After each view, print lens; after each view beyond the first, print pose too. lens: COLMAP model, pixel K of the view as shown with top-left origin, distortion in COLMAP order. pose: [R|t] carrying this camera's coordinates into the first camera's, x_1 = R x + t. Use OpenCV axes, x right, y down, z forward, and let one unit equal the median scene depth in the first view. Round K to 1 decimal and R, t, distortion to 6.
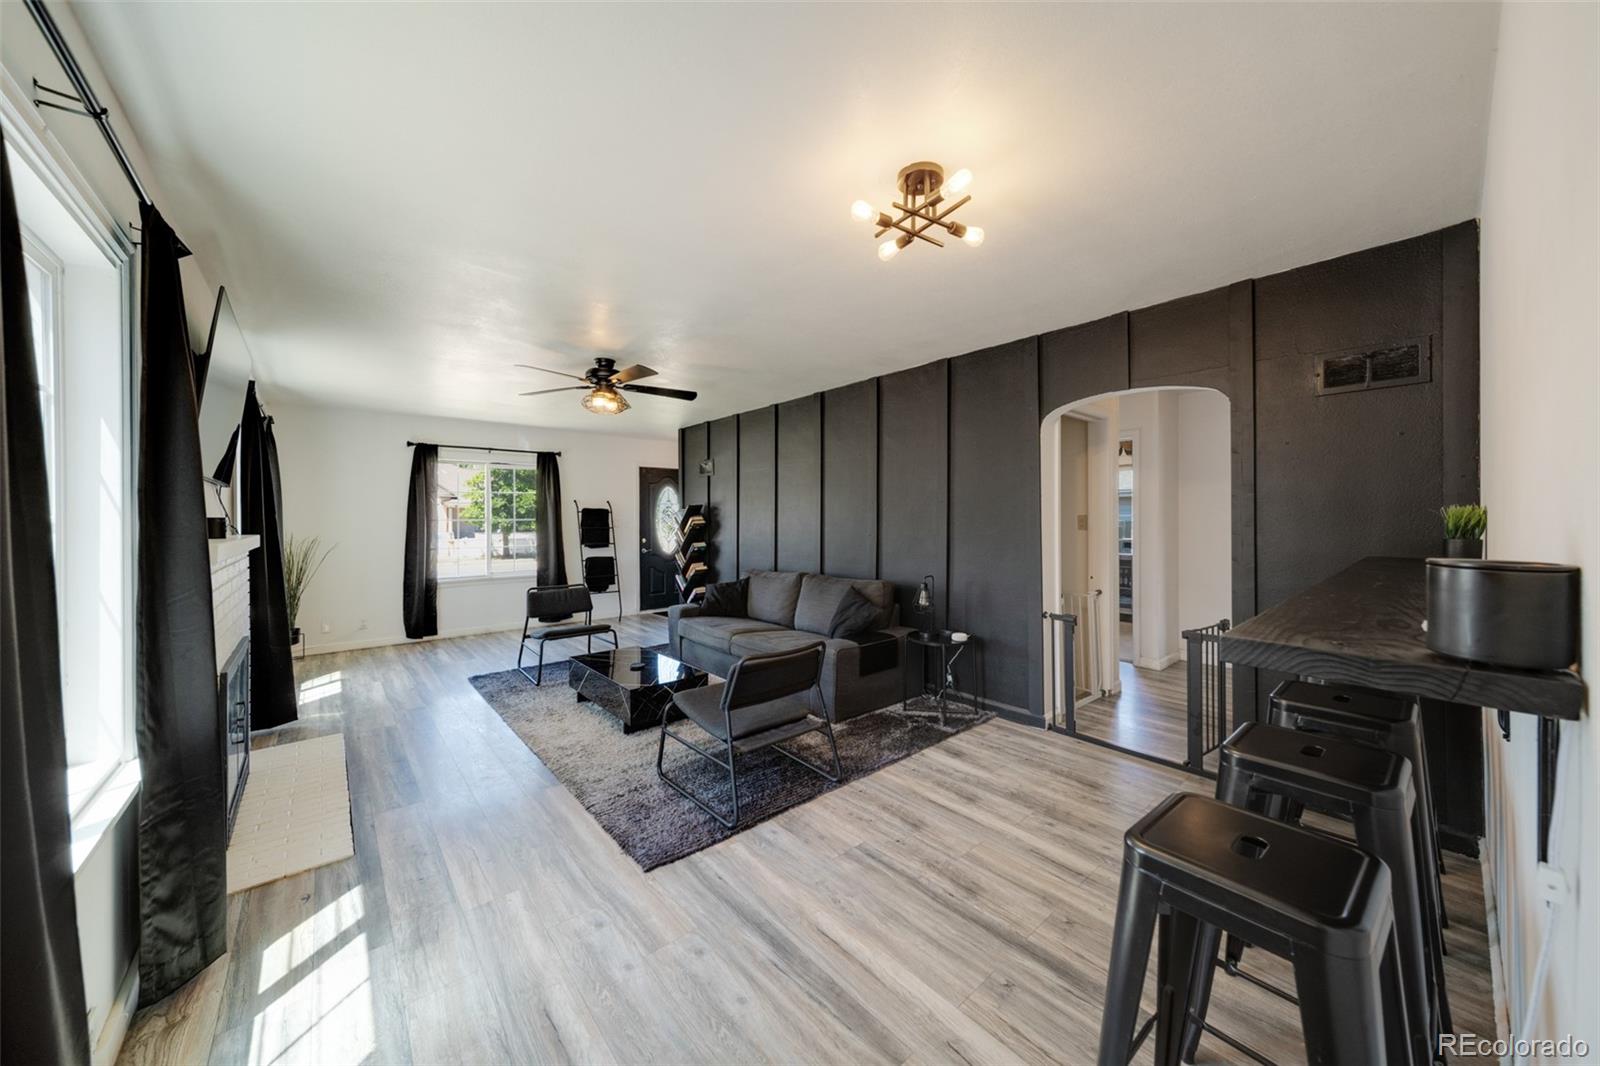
lens RADIAL K [[551.6, 0, 792.8], [0, 551.6, 521.3], [0, 0, 1]] dist [0.000072, 0.000019]
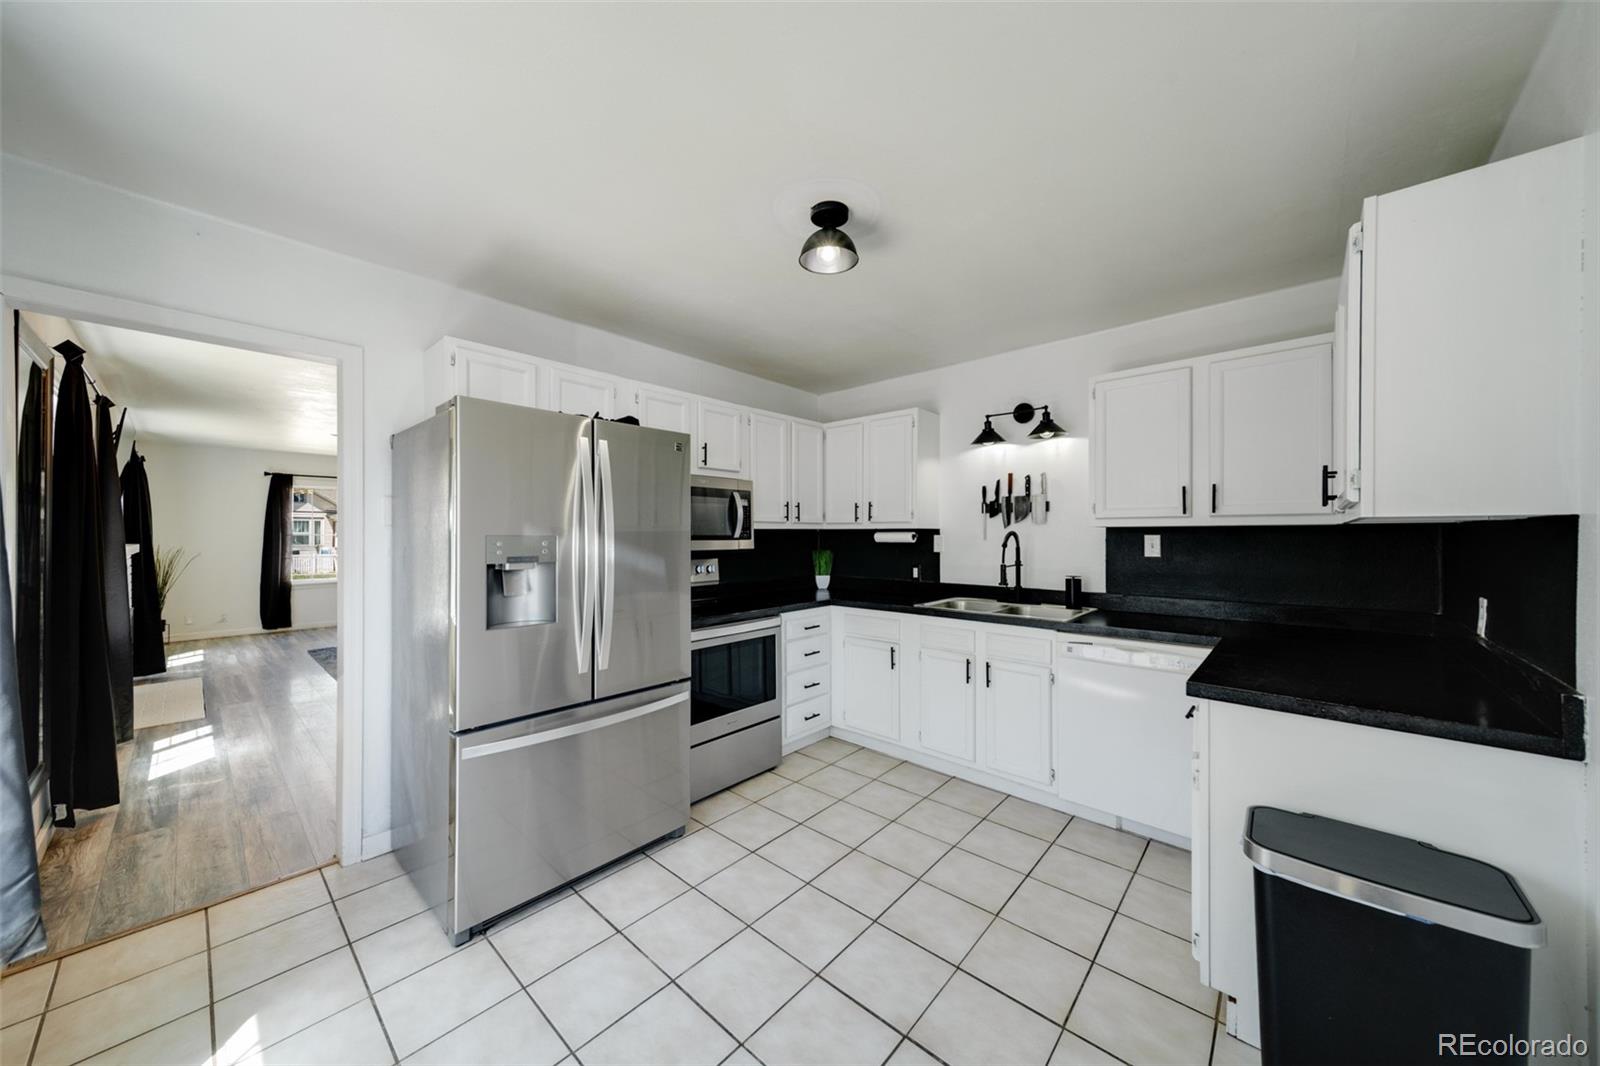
lens RADIAL K [[551.6, 0, 806.8], [0, 551.6, 534.7], [0, 0, 1]] dist [0.000072, 0.000019]
pose [[0.990352, 0.002325, 0.138556, 0.413415], [-0.001690, 0.999988, -0.004697, 0.001799], [-0.138565, 0.004418, 0.990343, -0.488685]]
